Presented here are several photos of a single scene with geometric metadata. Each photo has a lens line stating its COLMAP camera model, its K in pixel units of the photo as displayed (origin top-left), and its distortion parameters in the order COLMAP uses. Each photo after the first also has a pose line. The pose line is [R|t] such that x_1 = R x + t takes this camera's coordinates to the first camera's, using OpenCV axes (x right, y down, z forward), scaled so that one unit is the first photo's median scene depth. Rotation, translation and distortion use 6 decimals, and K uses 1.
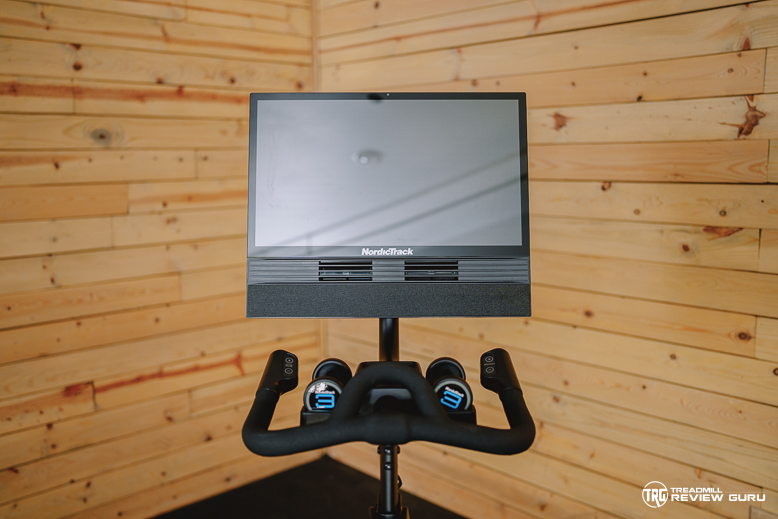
lens RADIAL K [[791.3, 0, 387.7], [0, 791.3, 259.5], [0, 0, 1]] dist [0.002549, 0.000000]
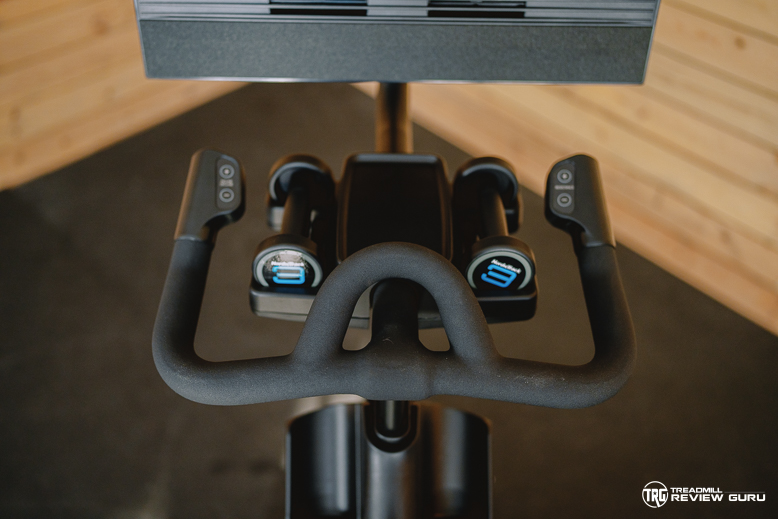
lens RADIAL K [[791.3, 0, 391.5], [0, 791.3, 259.2], [0, 0, 1]] dist [0.002549, 0.000000]
pose [[0.999687, 0.014800, 0.020156, -0.013114], [-0.023940, 0.799287, 0.600473, -0.185533], [-0.007223, -0.600768, 0.799391, 0.511205]]
